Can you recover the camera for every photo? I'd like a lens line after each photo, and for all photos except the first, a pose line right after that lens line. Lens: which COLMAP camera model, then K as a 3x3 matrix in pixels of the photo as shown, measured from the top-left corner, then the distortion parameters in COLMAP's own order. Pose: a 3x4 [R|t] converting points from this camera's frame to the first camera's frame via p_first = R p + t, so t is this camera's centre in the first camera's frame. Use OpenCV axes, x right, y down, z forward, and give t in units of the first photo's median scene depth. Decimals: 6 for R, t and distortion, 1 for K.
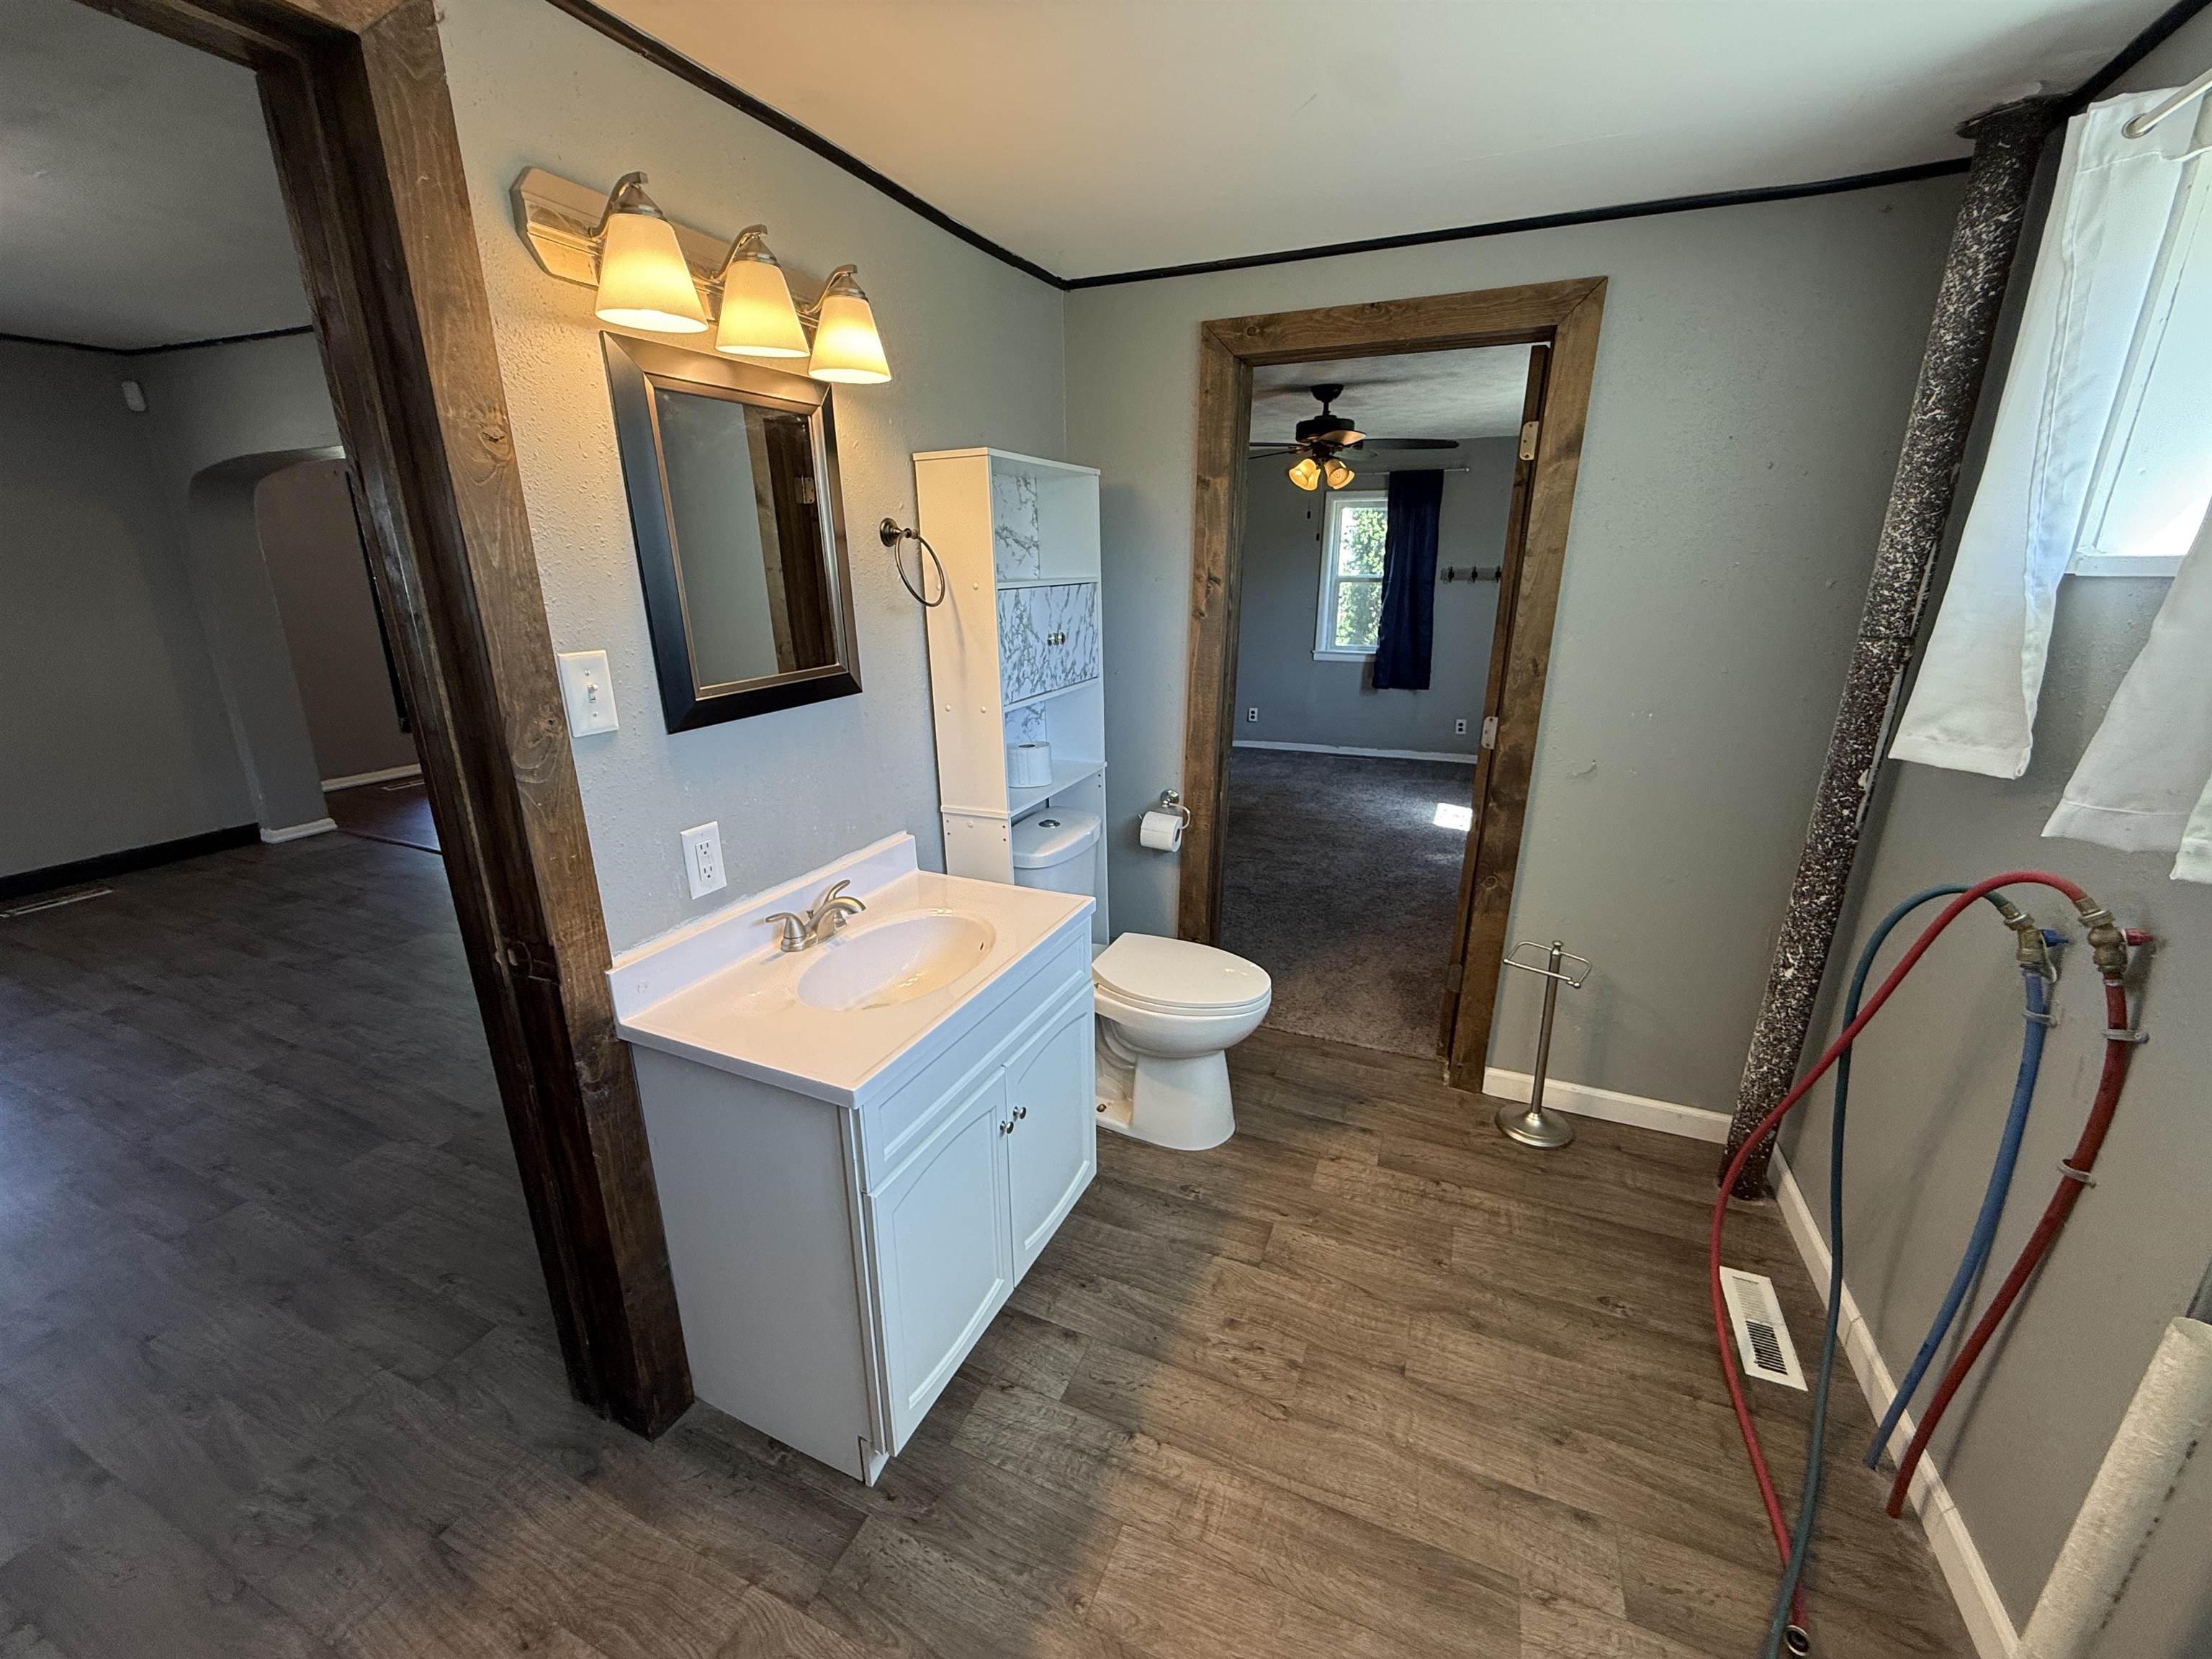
lens RADIAL K [[887.5, 0, 1101.3], [0, 887.5, 839.4], [0, 0, 1]] dist [0.005782, -0.000972]
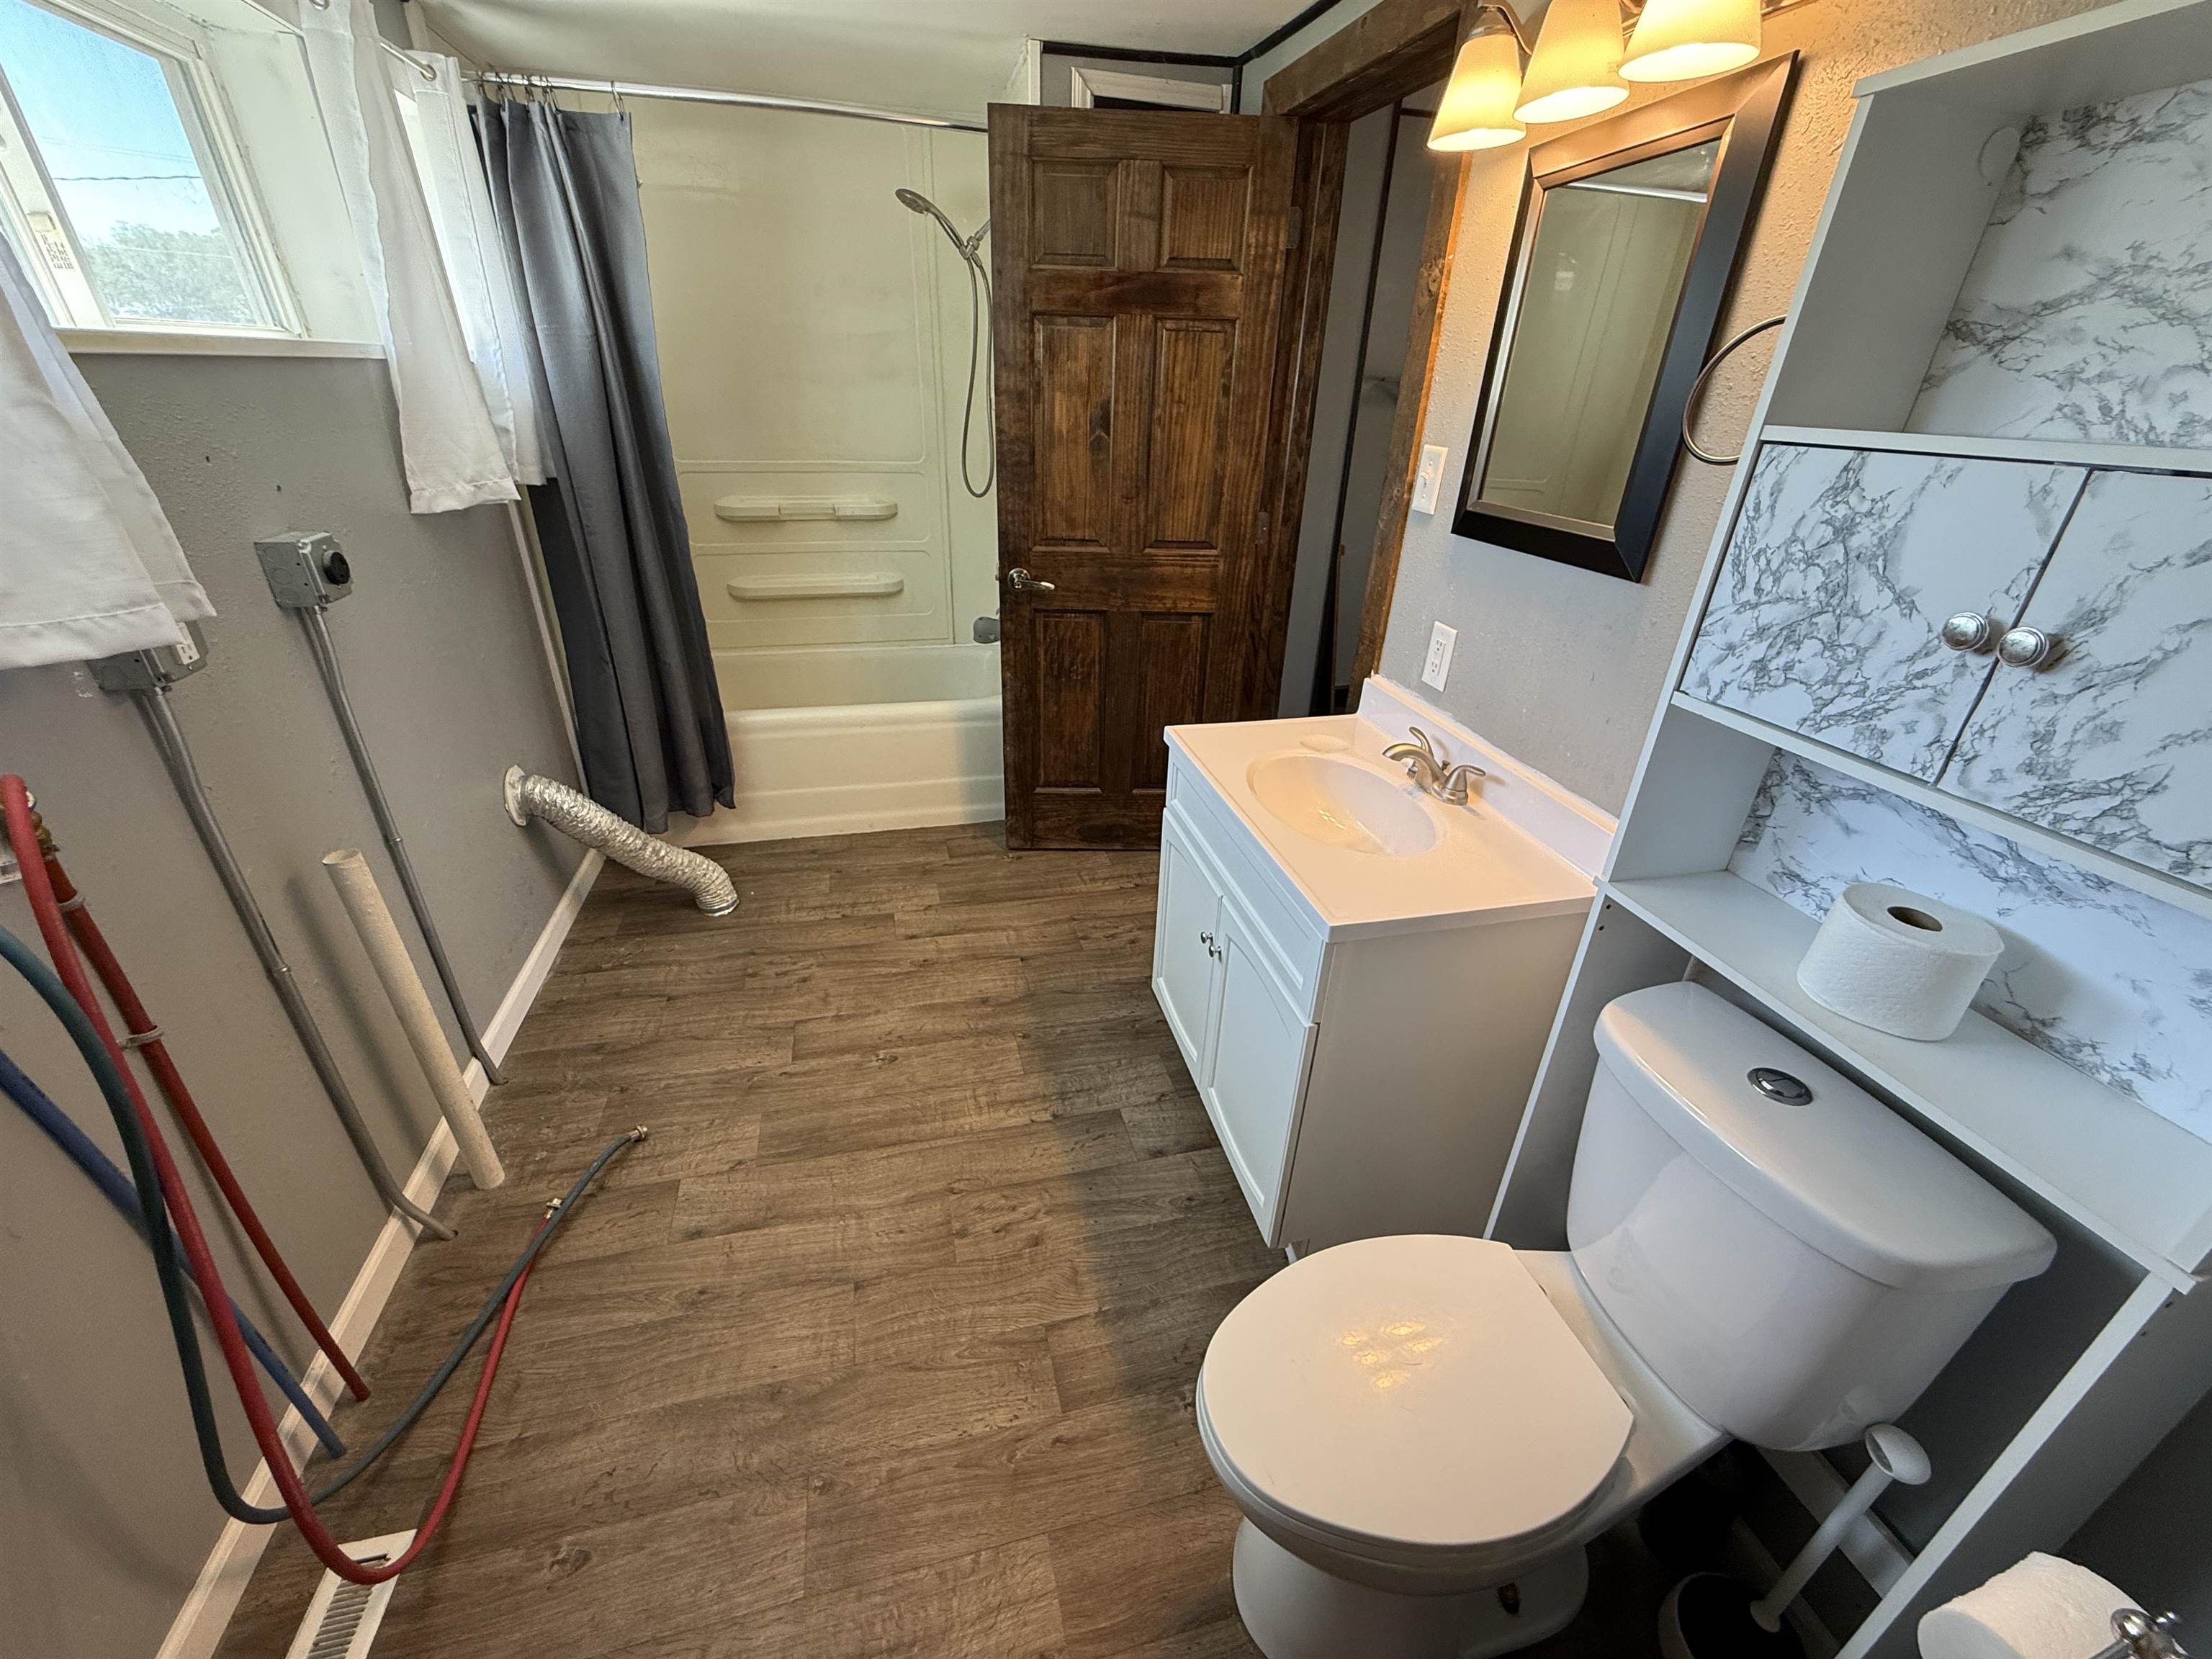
lens RADIAL K [[887.5, 0, 1103.6], [0, 887.5, 831.7], [0, 0, 1]] dist [0.005782, -0.000972]
pose [[-0.792346, 0.273617, -0.545271, 0.424146], [-0.193350, 0.735080, 0.649825, -0.347617], [0.578622, 0.620315, -0.529534, 1.116495]]
